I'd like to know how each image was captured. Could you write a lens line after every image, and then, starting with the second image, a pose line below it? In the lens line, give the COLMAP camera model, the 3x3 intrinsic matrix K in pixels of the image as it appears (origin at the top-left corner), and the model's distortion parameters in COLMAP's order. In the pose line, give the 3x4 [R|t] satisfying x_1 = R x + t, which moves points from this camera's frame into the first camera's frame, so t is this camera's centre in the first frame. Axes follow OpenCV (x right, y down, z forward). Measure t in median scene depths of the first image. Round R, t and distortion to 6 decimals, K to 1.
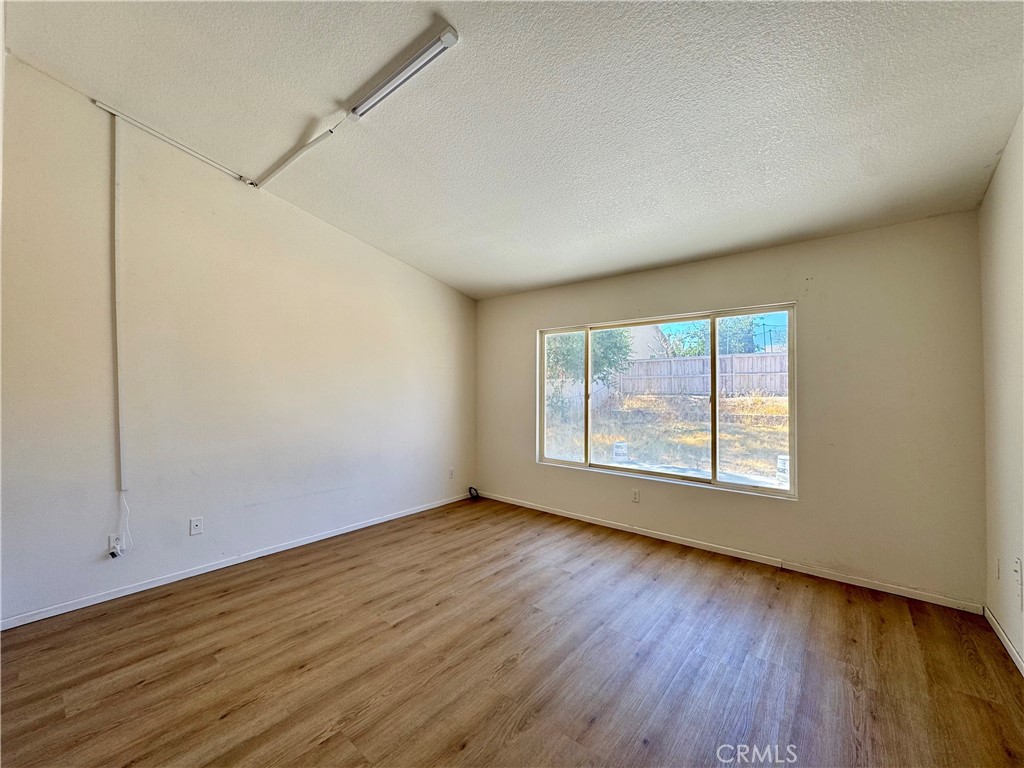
lens RADIAL K [[408.8, 0, 511.1], [0, 408.8, 383.7], [0, 0, 1]] dist [-0.002304, 0.000009]
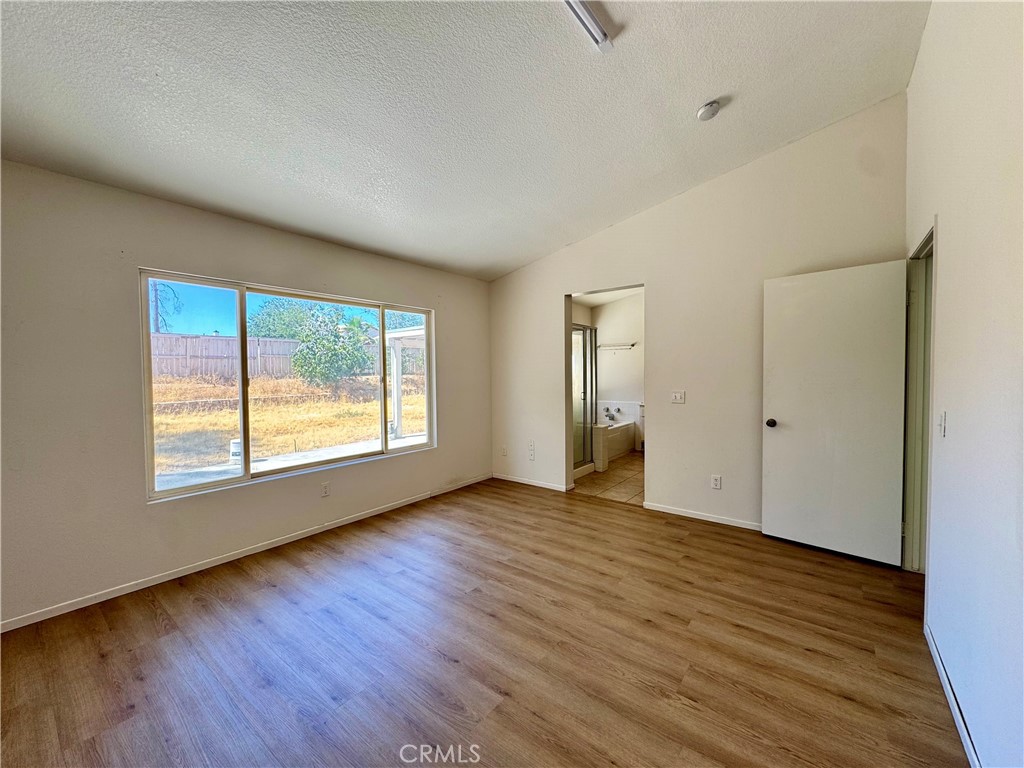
lens RADIAL K [[408.8, 0, 511.1], [0, 408.8, 383.7], [0, 0, 1]] dist [-0.002304, 0.000009]
pose [[-0.027332, -0.031525, 0.999129, -0.815619], [-0.002893, 0.999501, 0.031457, 0.013484], [-0.999622, -0.002030, -0.027409, 0.829003]]
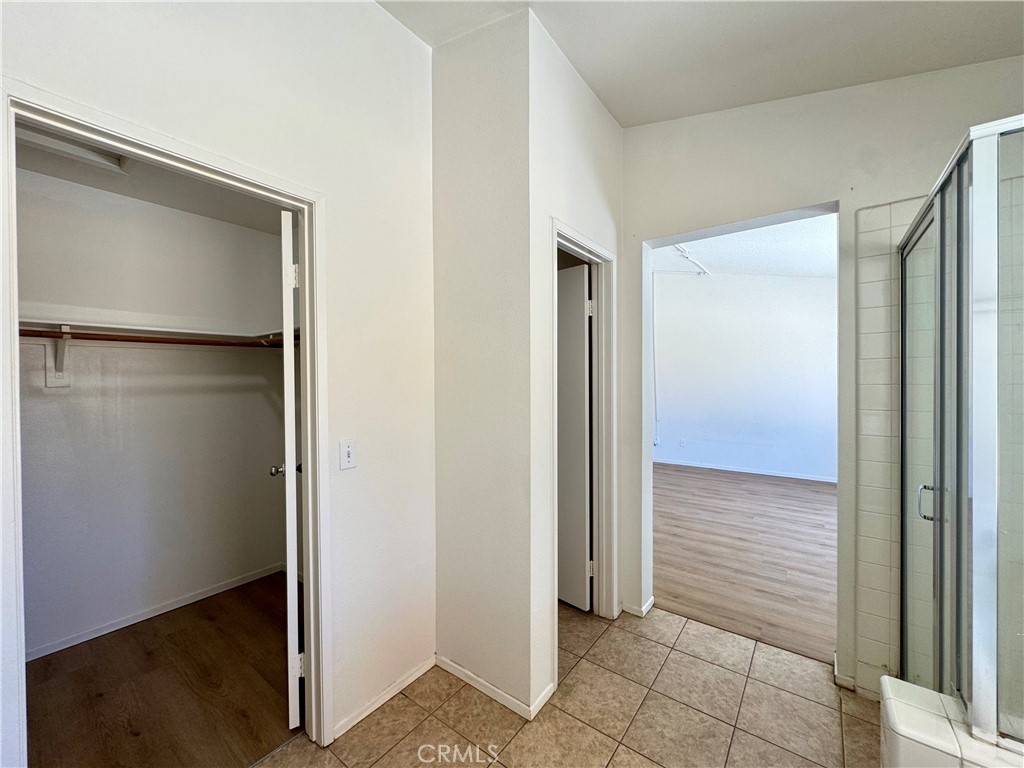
lens RADIAL K [[408.8, 0, 511.1], [0, 408.8, 383.7], [0, 0, 1]] dist [-0.002304, 0.000009]
pose [[0.042852, 0.010034, -0.999031, 1.432864], [0.019716, 0.999746, 0.010887, -0.009868], [0.998887, -0.020163, 0.042643, -0.005953]]
